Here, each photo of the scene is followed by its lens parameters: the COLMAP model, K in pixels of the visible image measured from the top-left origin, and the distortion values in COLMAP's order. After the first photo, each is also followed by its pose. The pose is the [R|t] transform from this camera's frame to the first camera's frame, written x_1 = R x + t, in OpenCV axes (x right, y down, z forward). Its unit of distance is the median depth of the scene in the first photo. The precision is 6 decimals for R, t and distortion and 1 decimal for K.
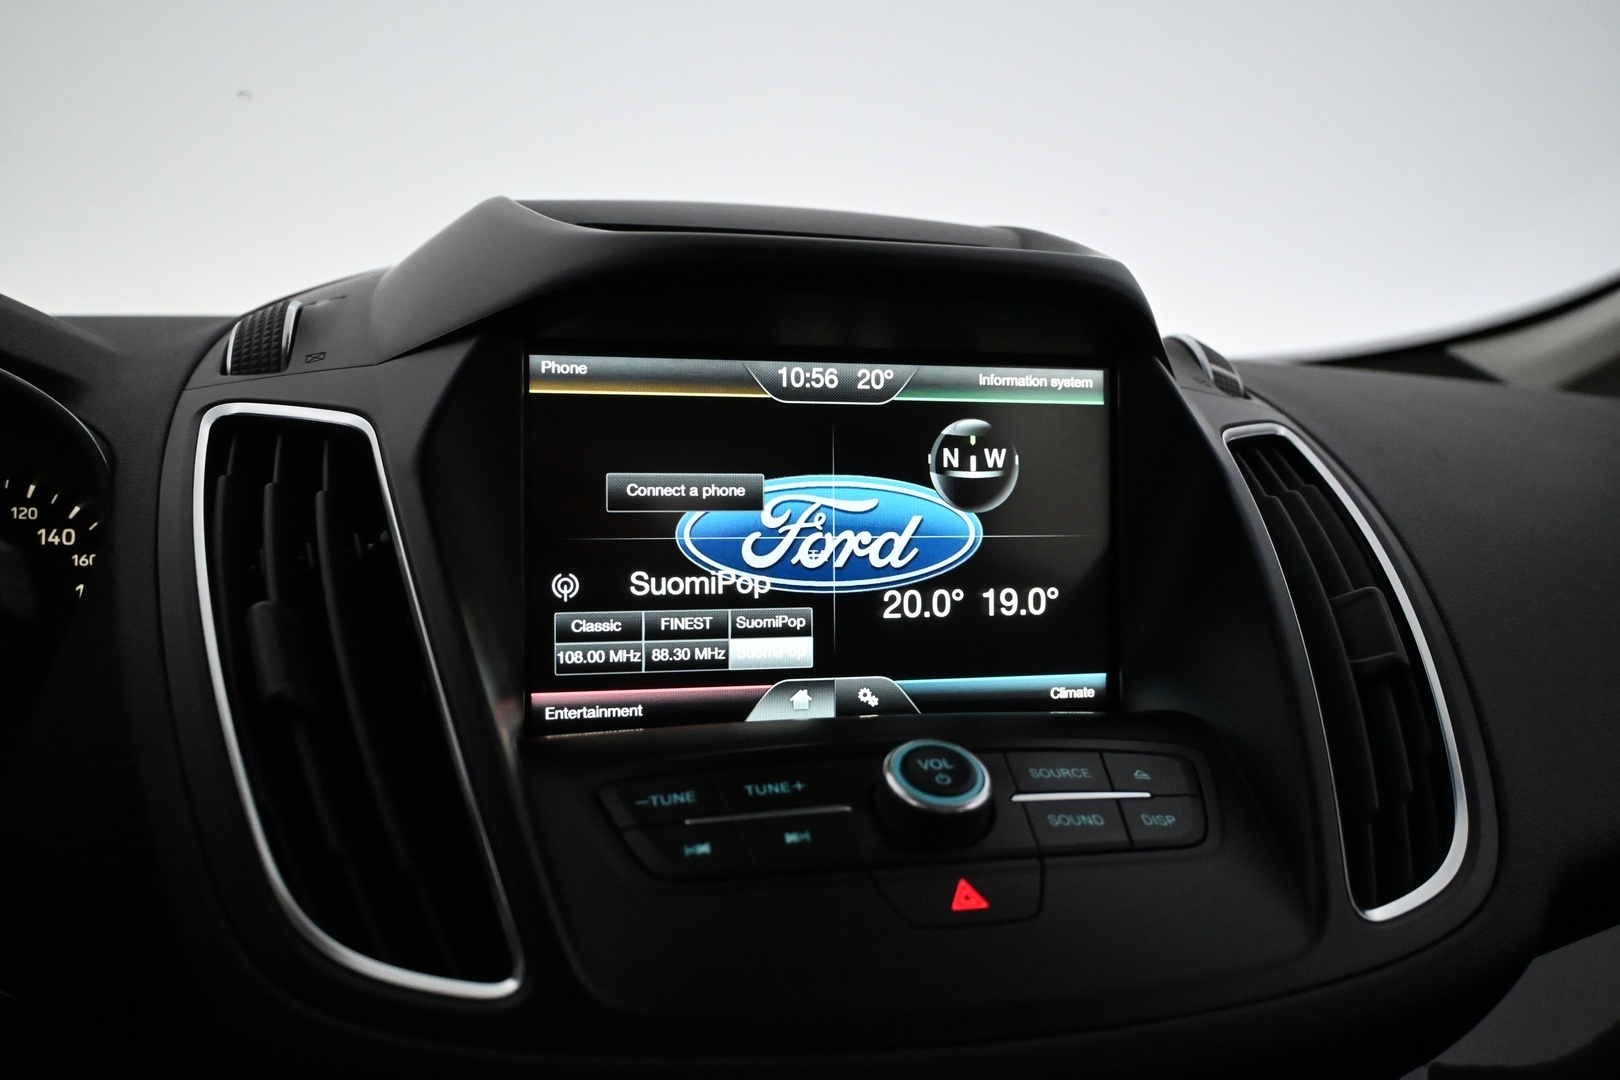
lens RADIAL K [[1267.8, 0, 805.3], [0, 1267.8, 529.6], [0, 0, 1]] dist [-0.015438, 0.006224]
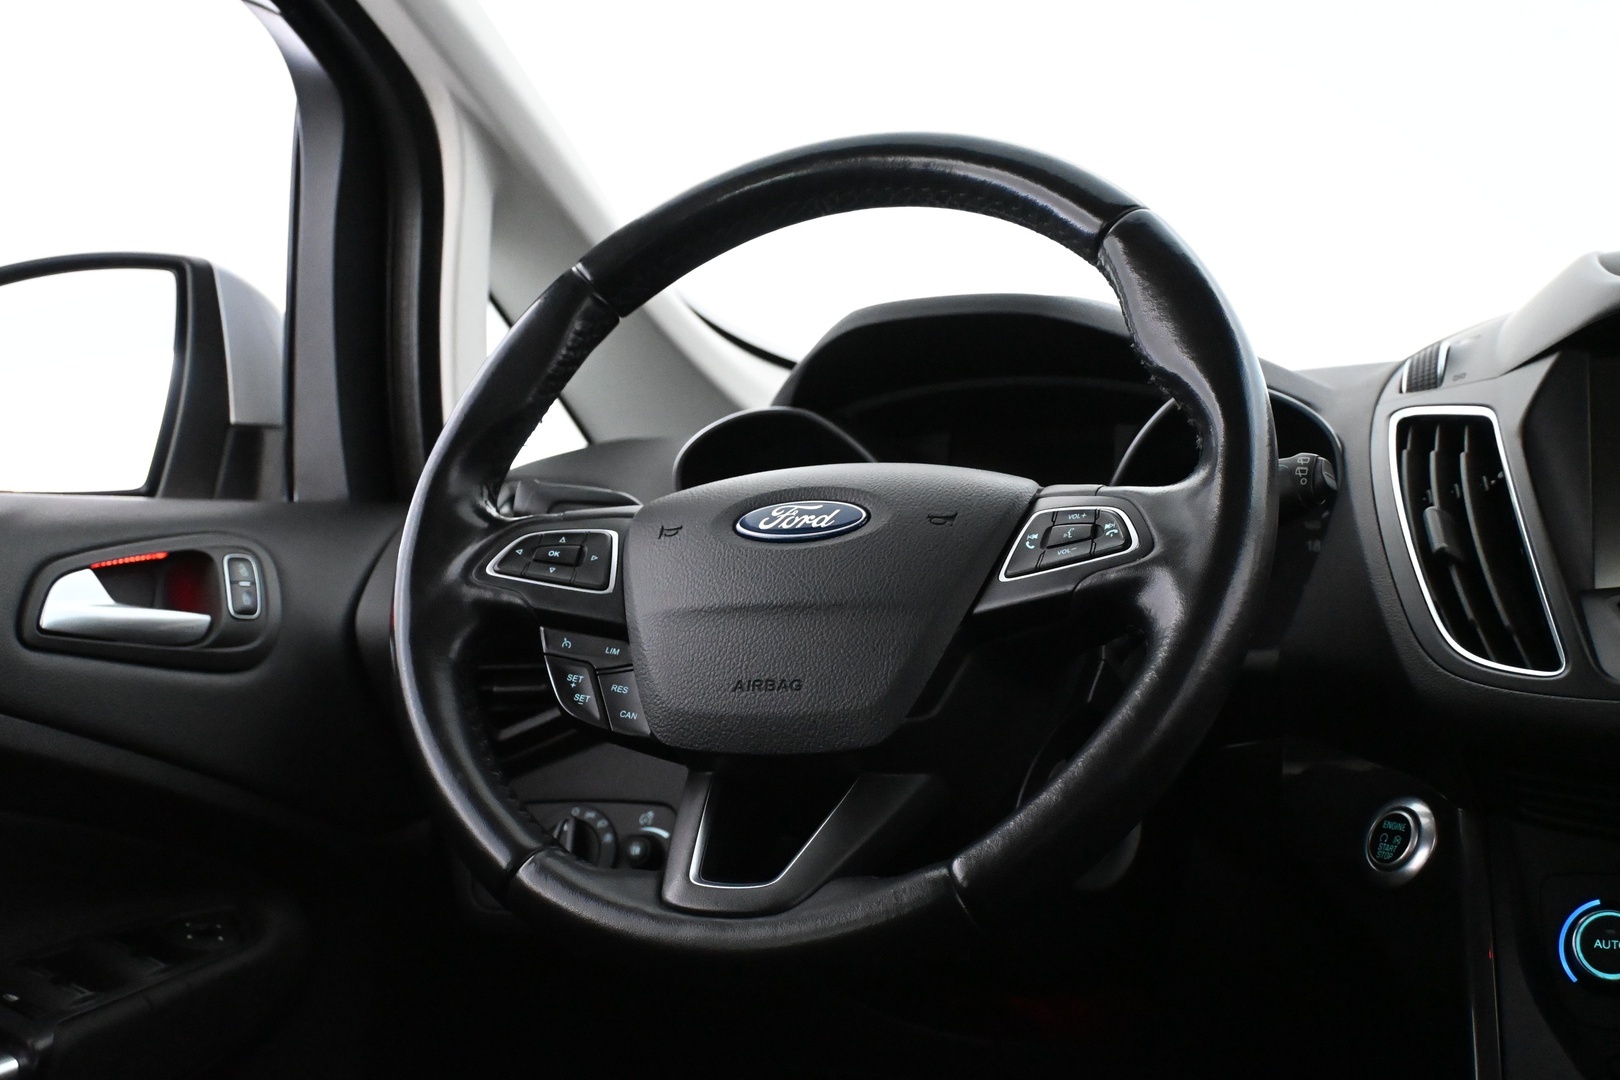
lens RADIAL K [[2065.4, 0, 800.7], [0, 2065.4, 543.2], [0, 0, 1]] dist [0.005339, 0.000000]
pose [[0.774553, -0.043370, -0.631020, 0.586663], [-0.011500, 0.996516, -0.082606, 0.291460], [0.632404, 0.071240, 0.771356, -1.474545]]
